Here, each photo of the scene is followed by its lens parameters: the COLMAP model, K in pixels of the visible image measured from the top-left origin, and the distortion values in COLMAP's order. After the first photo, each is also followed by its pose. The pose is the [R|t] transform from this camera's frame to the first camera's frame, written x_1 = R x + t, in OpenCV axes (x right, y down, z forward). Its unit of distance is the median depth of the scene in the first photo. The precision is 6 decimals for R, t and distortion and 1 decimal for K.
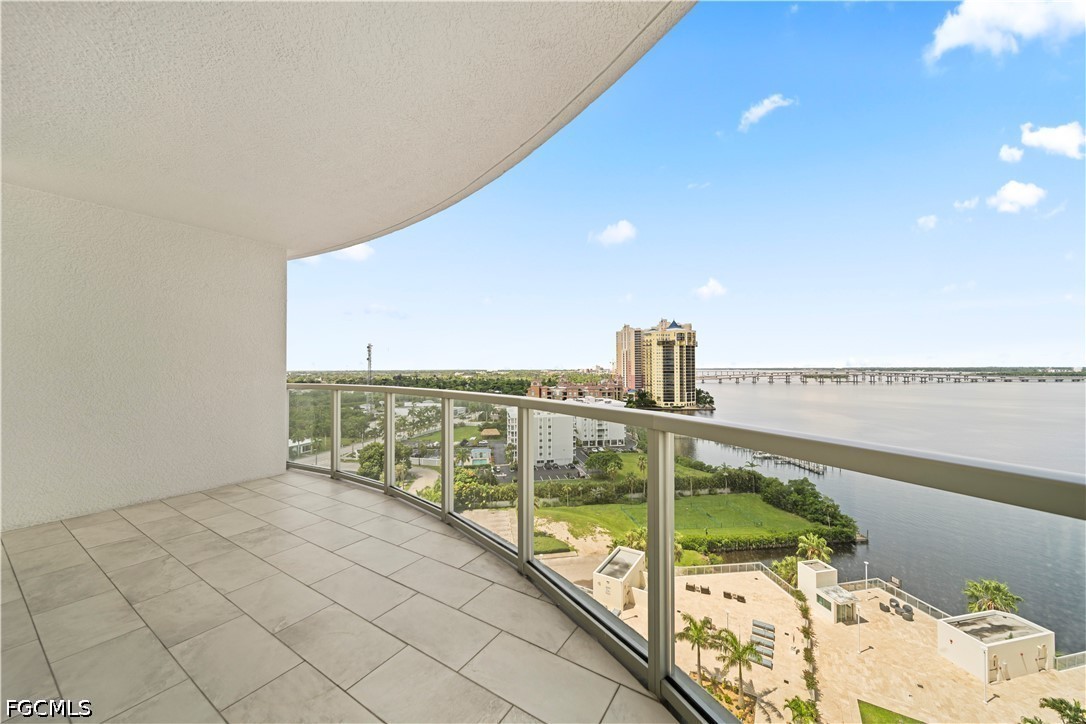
lens RADIAL K [[385.8, 0, 540.0], [0, 385.8, 363.1], [0, 0, 1]] dist [-0.001549, -0.000320]
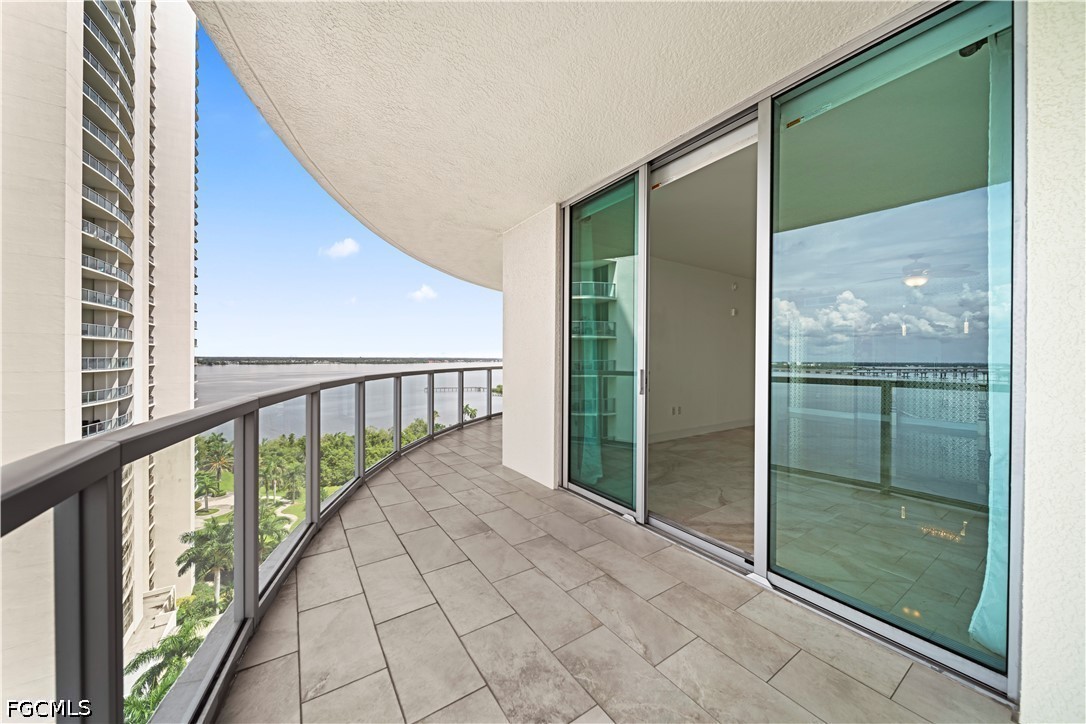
lens RADIAL K [[385.8, 0, 542.7], [0, 385.8, 358.2], [0, 0, 1]] dist [-0.001549, -0.000320]
pose [[-0.916376, -0.000545, 0.400318, -1.176603], [-0.002672, 0.999985, -0.004754, 0.017644], [-0.400309, -0.005426, -0.916364, 1.837920]]
